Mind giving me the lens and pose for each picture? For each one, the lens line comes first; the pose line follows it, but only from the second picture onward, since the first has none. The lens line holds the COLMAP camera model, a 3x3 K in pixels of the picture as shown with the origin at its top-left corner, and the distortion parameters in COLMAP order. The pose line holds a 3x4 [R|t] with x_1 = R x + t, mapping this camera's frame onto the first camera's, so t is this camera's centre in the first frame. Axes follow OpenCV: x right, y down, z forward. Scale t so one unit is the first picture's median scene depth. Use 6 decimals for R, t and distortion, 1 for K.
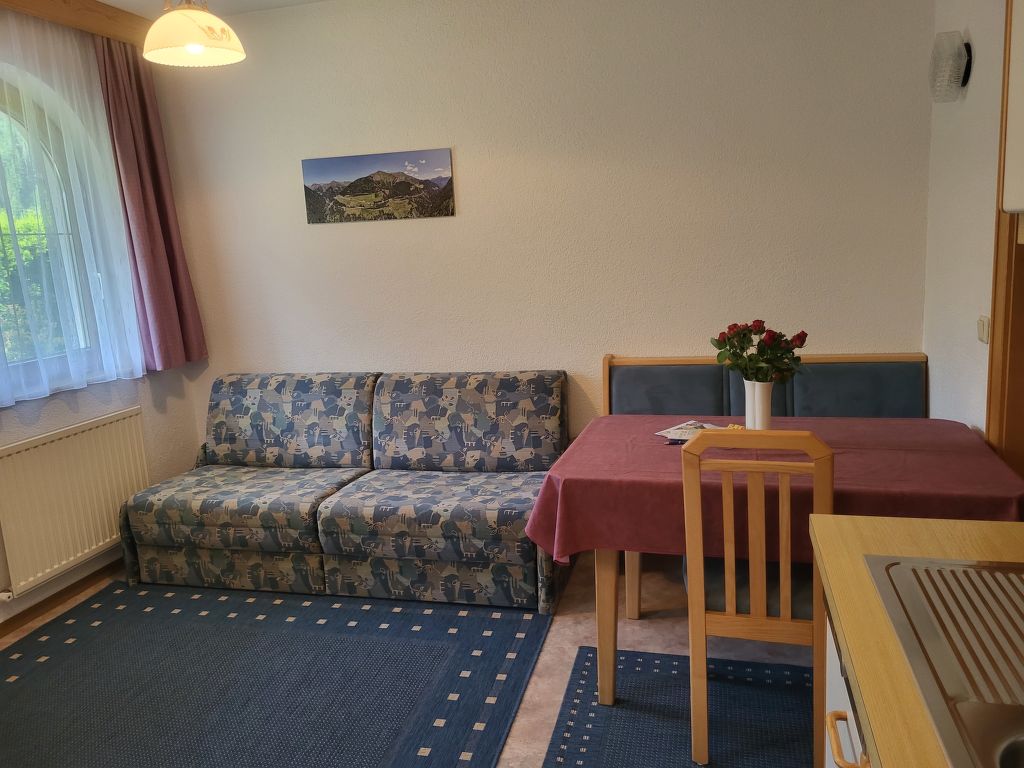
lens RADIAL K [[777.6, 0, 519.7], [0, 777.6, 382.2], [0, 0, 1]] dist [0.044323, -0.042199]
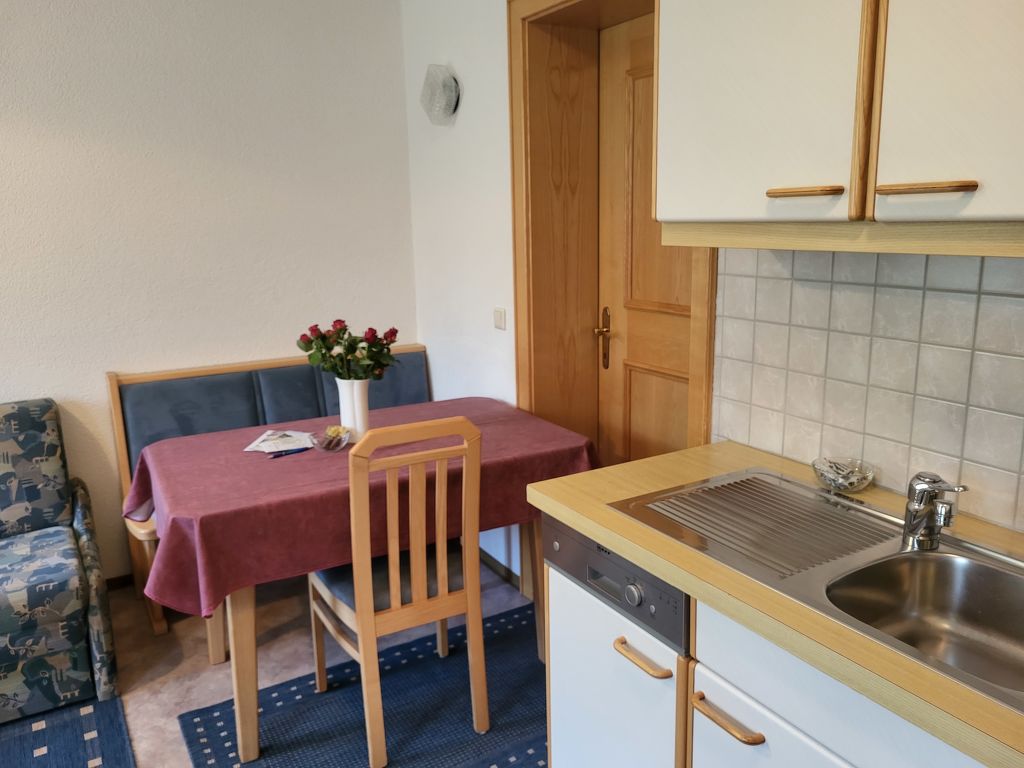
lens RADIAL K [[777.6, 0, 519.7], [0, 777.6, 382.2], [0, 0, 1]] dist [0.044323, -0.042199]
pose [[0.695076, -0.107300, 0.710884, -0.216472], [0.112031, 0.992886, 0.040325, -0.011936], [-0.710153, 0.051612, 0.702153, 0.114955]]
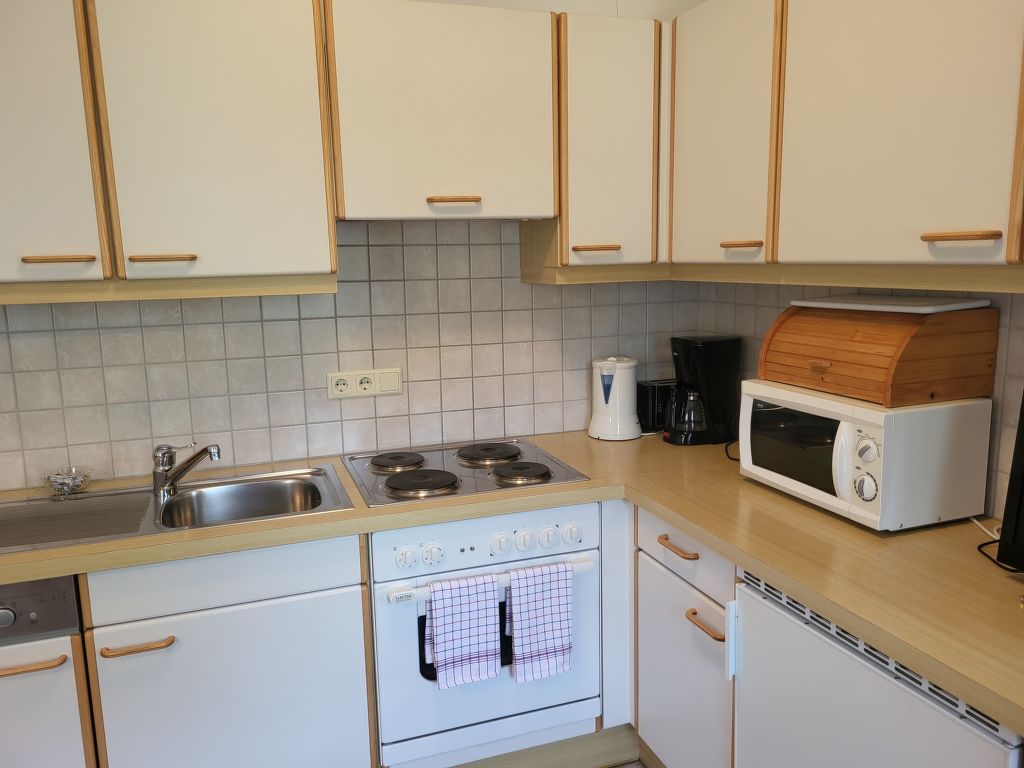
lens RADIAL K [[779.3, 0, 506.5], [0, 779.3, 388.7], [0, 0, 1]] dist [0.024446, -0.003407]
pose [[-0.569128, -0.066145, 0.819584, -0.462225], [0.205494, 0.953687, 0.219665, -0.050033], [-0.796157, 0.293437, -0.529178, 0.377991]]
